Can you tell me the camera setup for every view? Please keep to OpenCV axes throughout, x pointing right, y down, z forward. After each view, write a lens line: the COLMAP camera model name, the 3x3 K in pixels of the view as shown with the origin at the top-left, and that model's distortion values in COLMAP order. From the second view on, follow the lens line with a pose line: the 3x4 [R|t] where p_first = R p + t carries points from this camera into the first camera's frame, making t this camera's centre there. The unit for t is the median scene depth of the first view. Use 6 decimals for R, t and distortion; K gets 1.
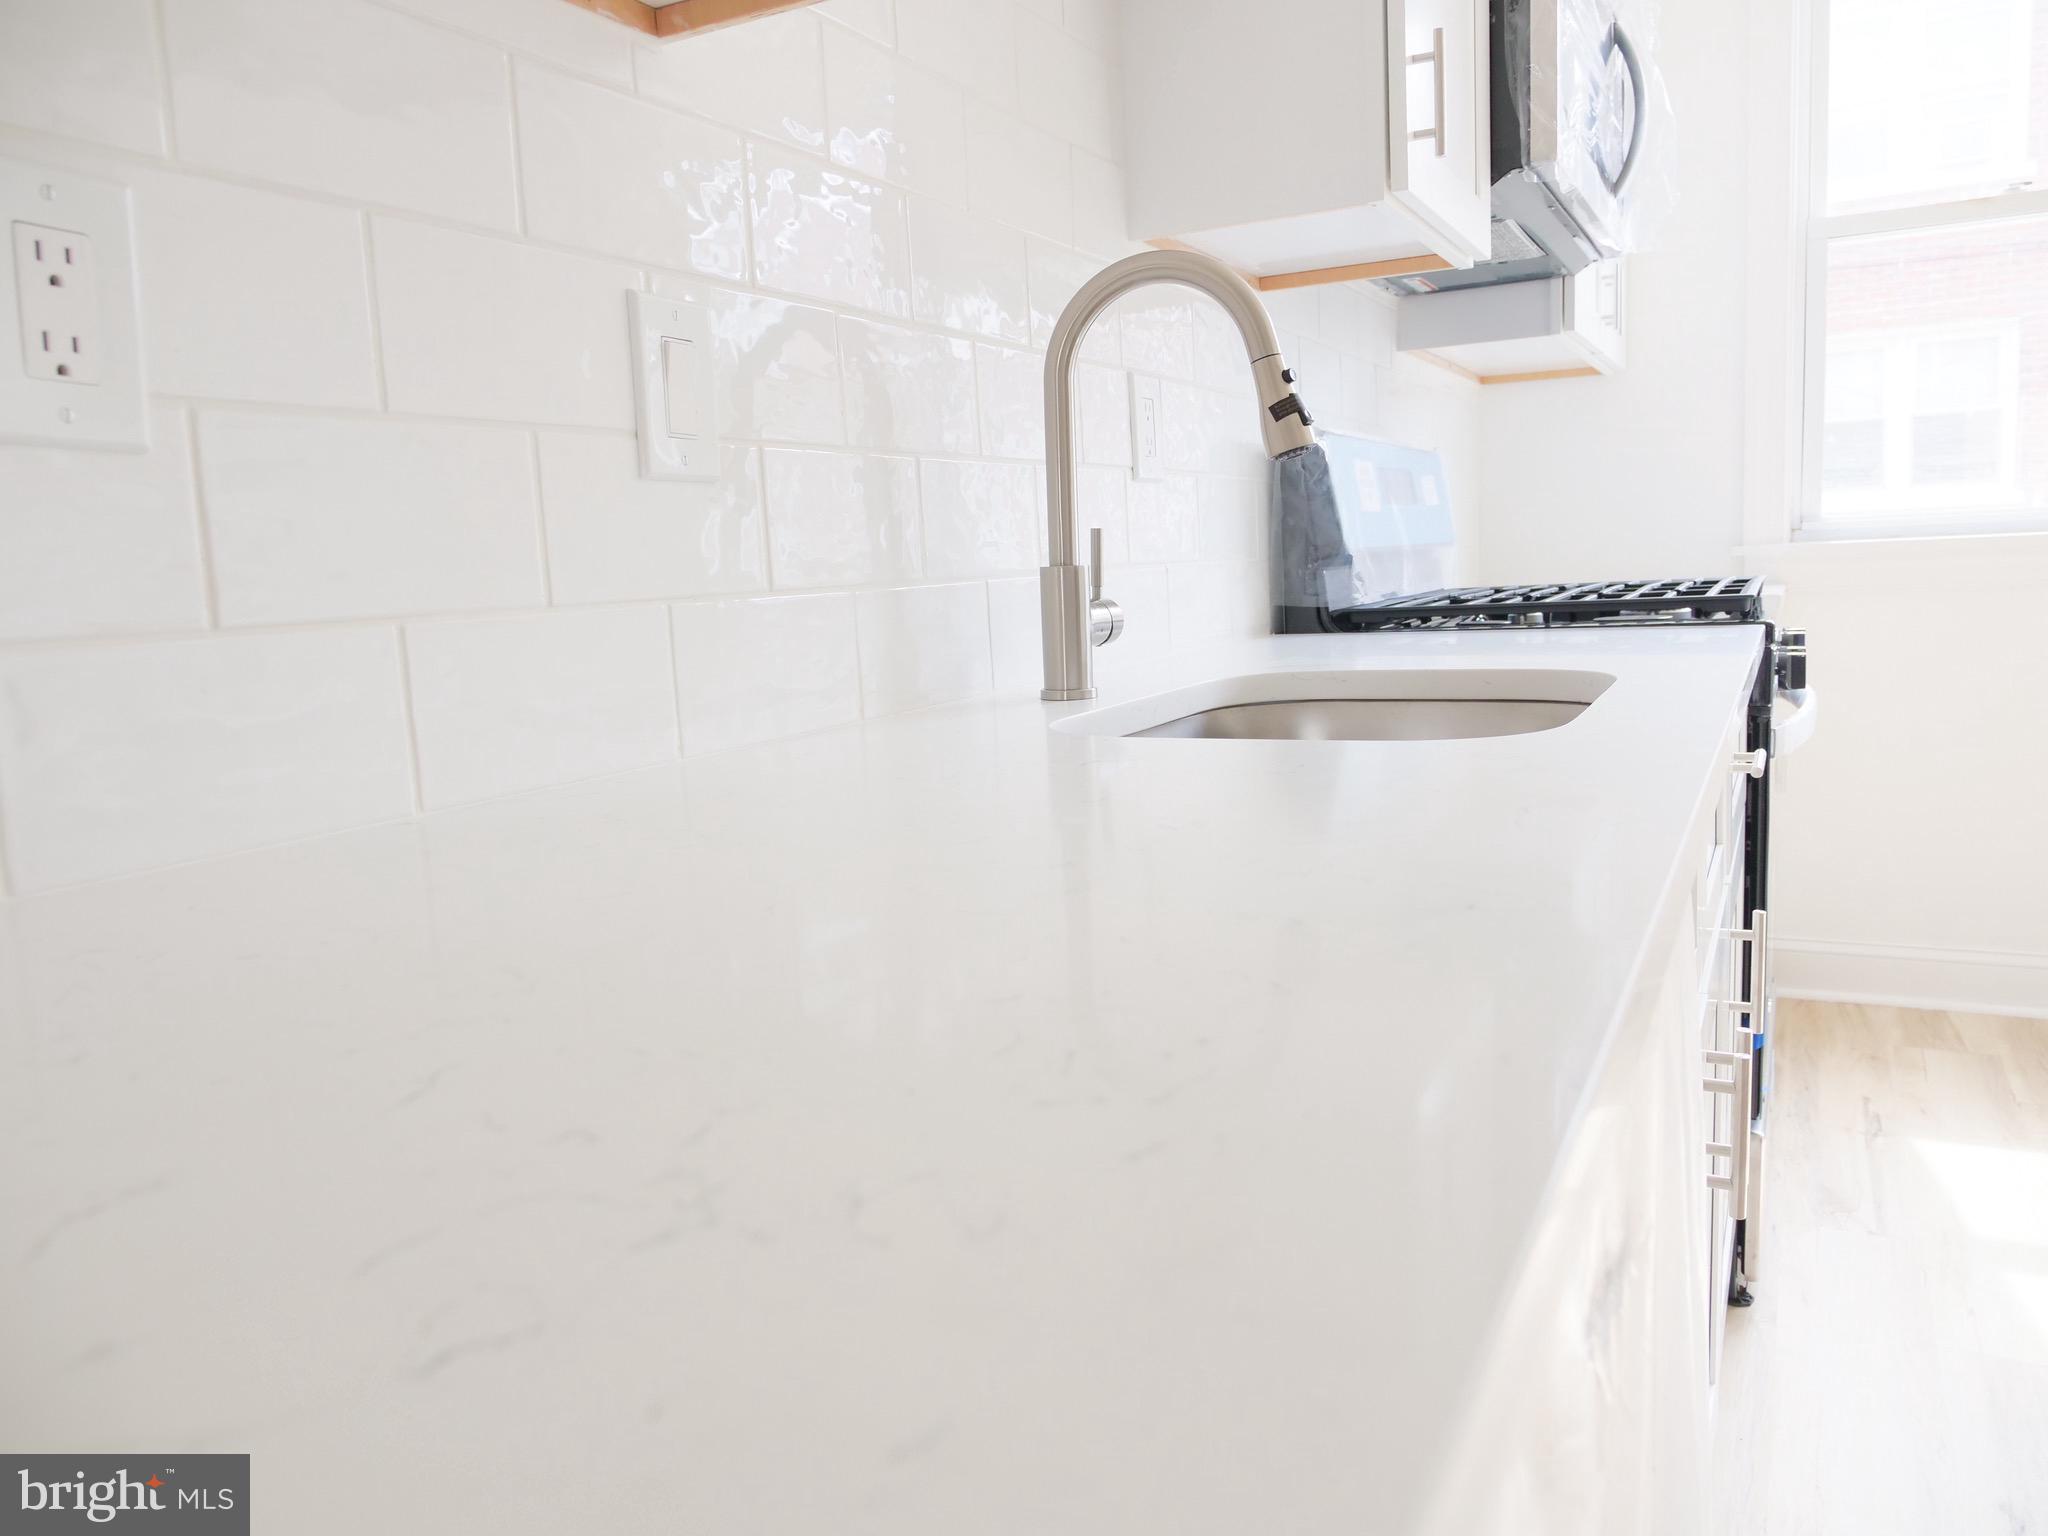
lens RADIAL K [[1470.7, 0, 1018.9], [0, 1470.7, 767.7], [0, 0, 1]] dist [-0.031185, 0.012044]
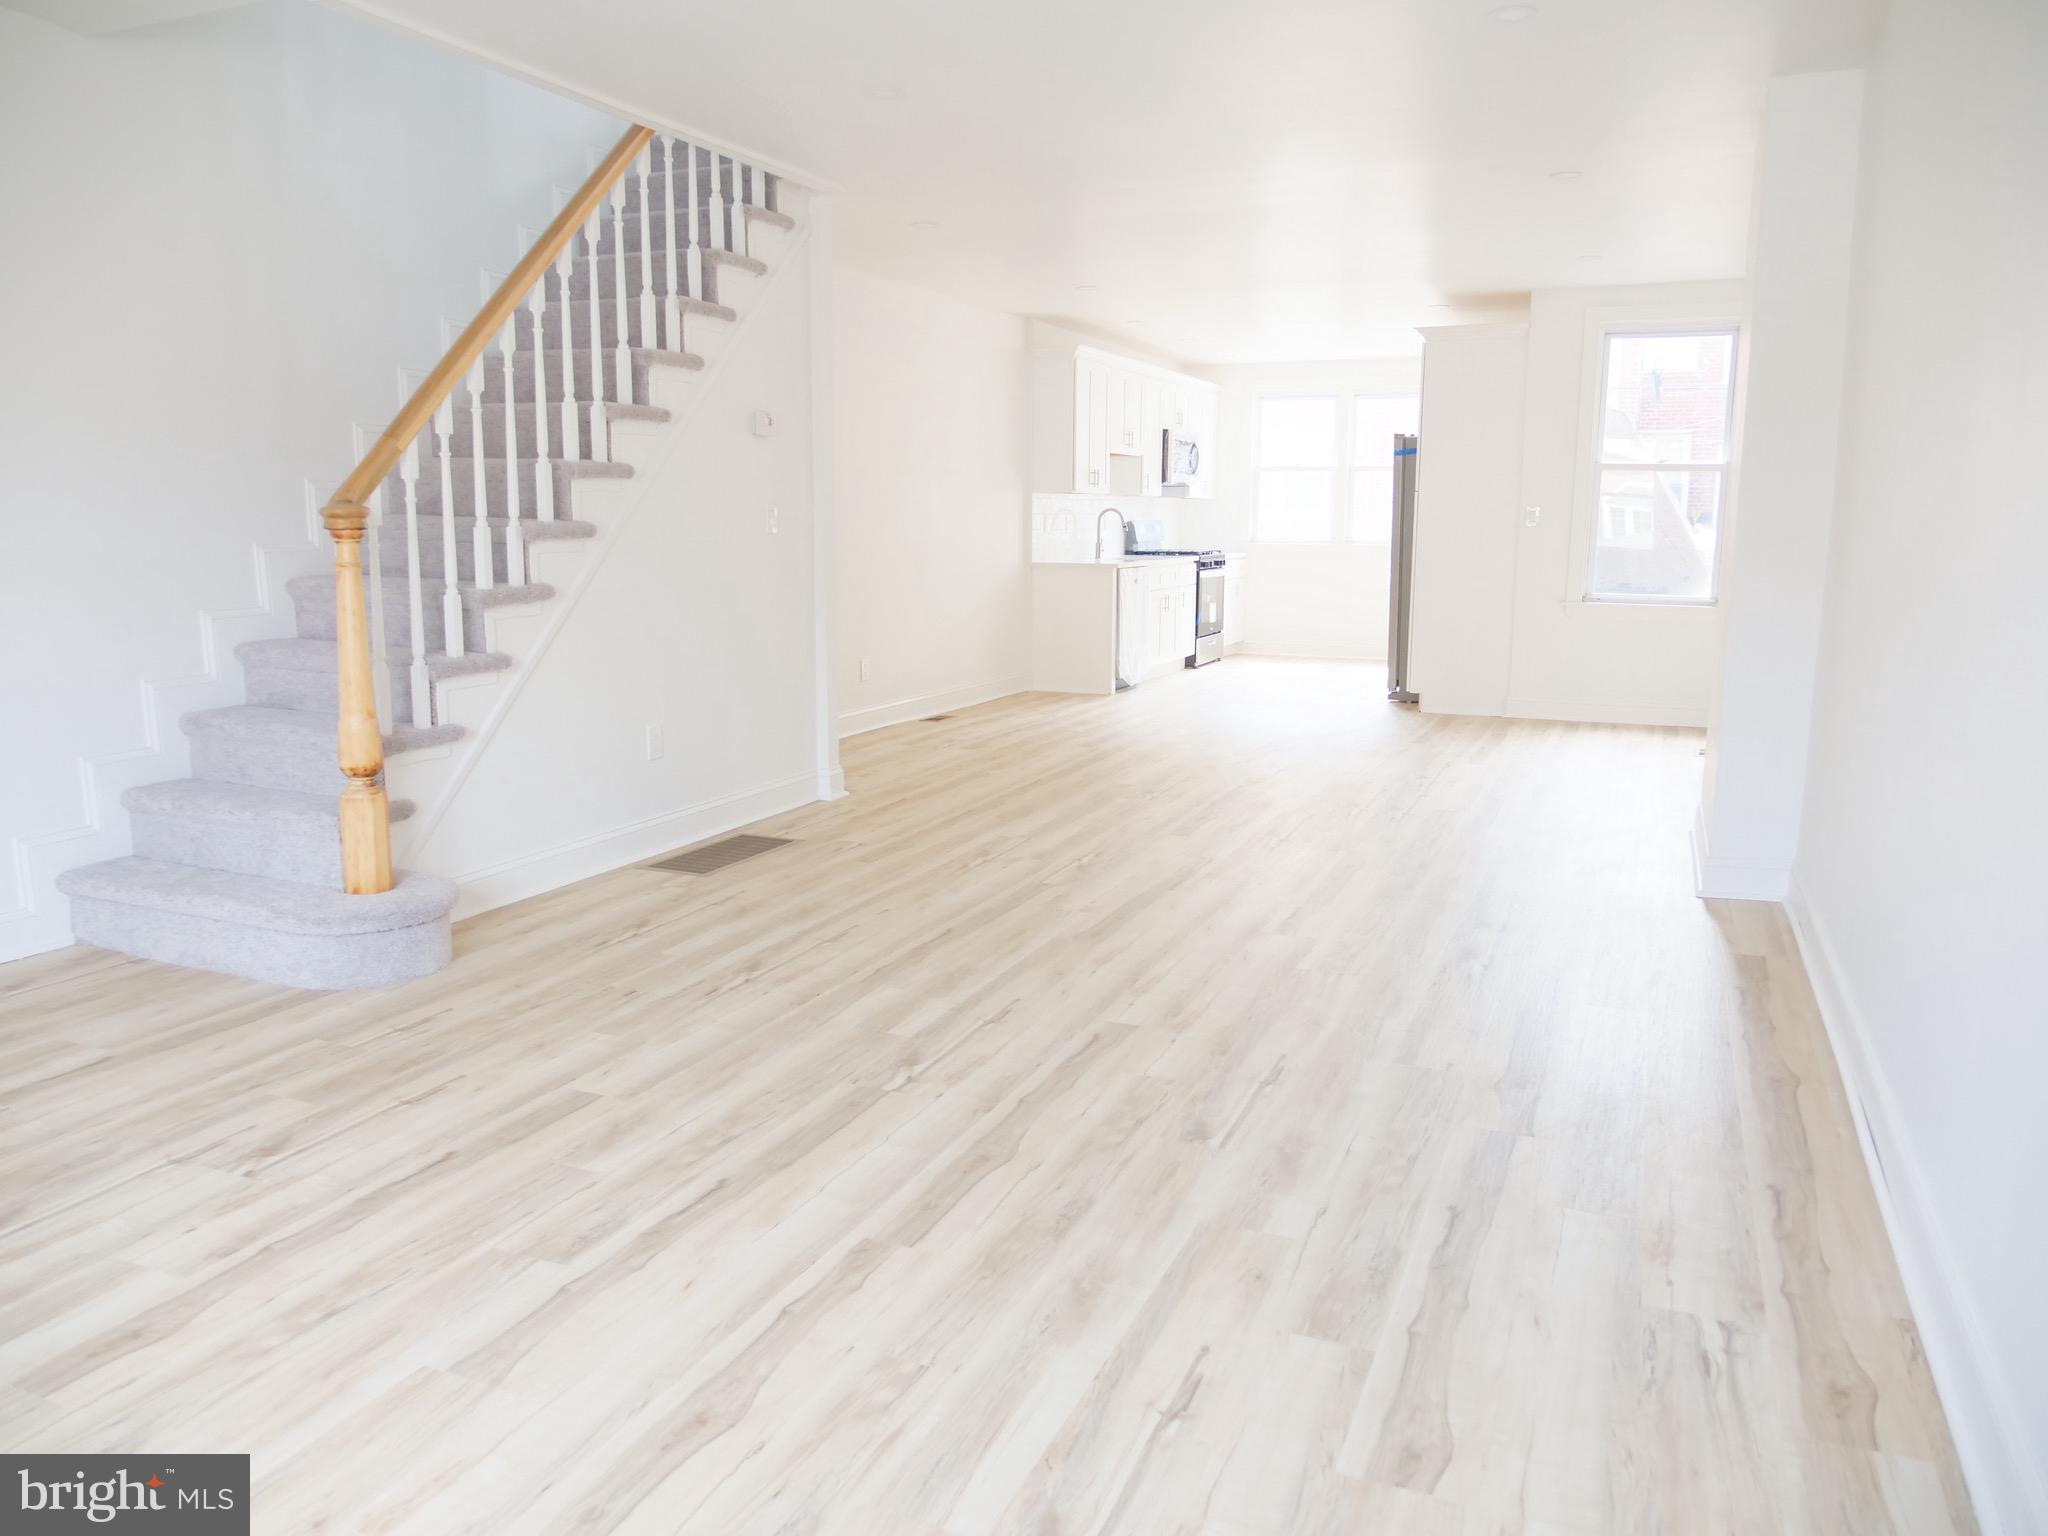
lens RADIAL K [[1470.7, 0, 1009.2], [0, 1470.7, 772.2], [0, 0, 1]] dist [-0.031185, 0.012044]
pose [[0.995836, 0.036240, 0.083650, -0.725090], [-0.039078, 0.998706, 0.032533, 0.589176], [-0.082363, -0.035666, 0.995964, -4.725332]]
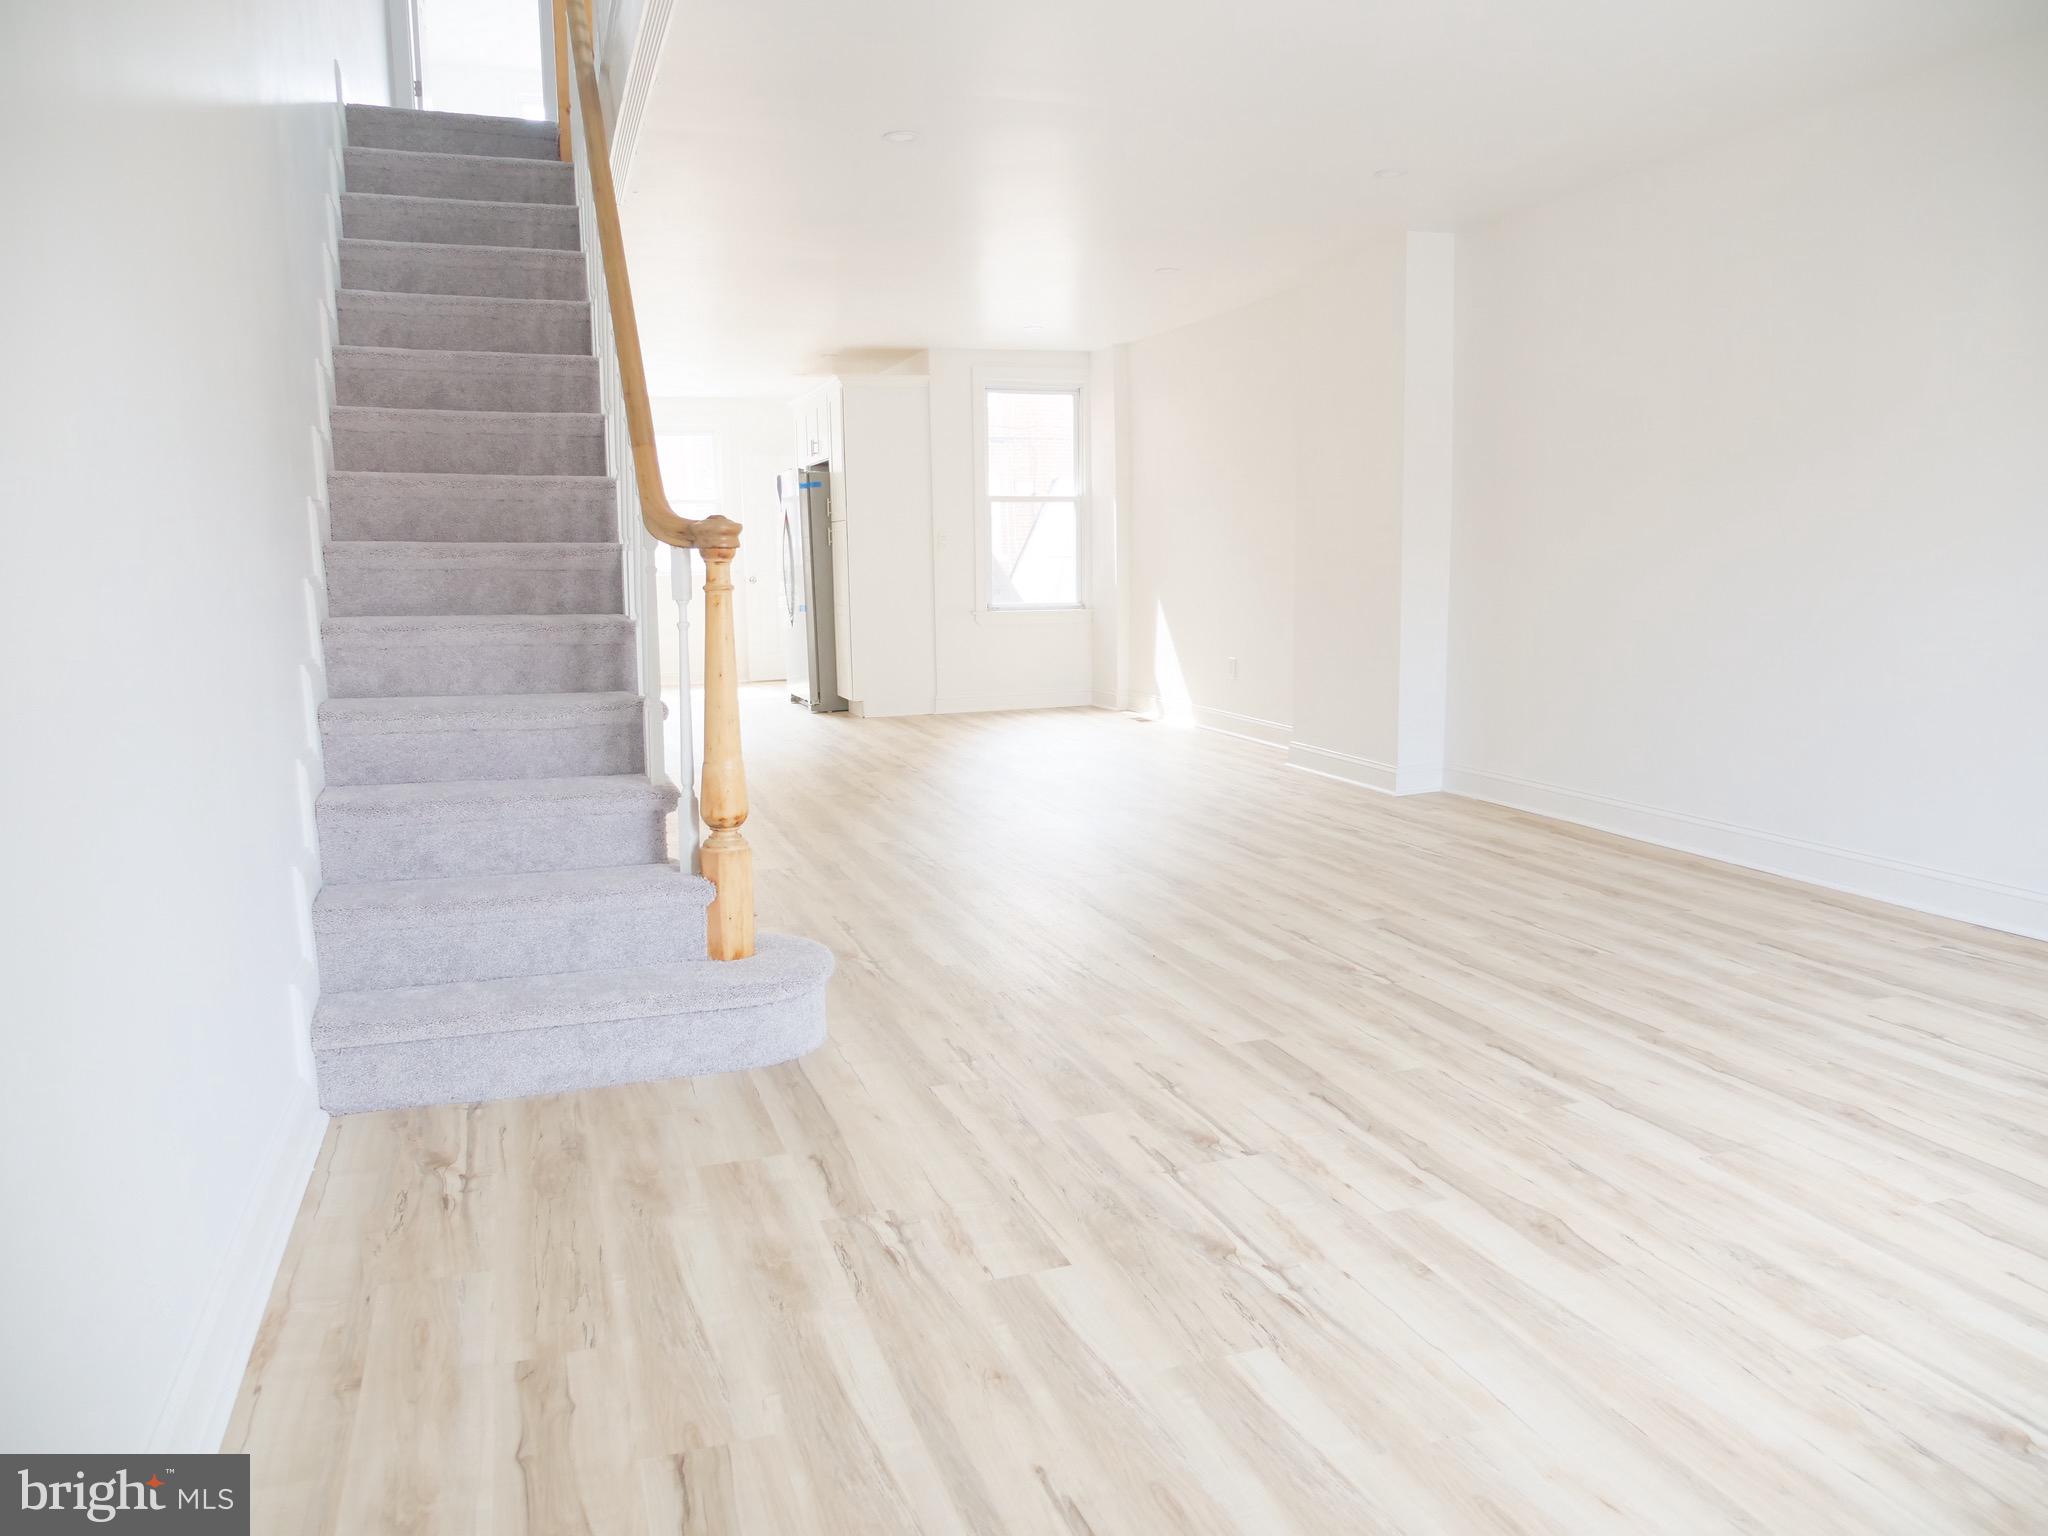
lens RADIAL K [[1470.7, 0, 1045.8], [0, 1470.7, 748.8], [0, 0, 1]] dist [-0.031185, 0.012044]
pose [[0.679106, -0.064606, 0.731192, -2.329878], [0.085350, 0.996312, 0.008761, 0.616711], [-0.729061, 0.056458, 0.682116, -4.206253]]
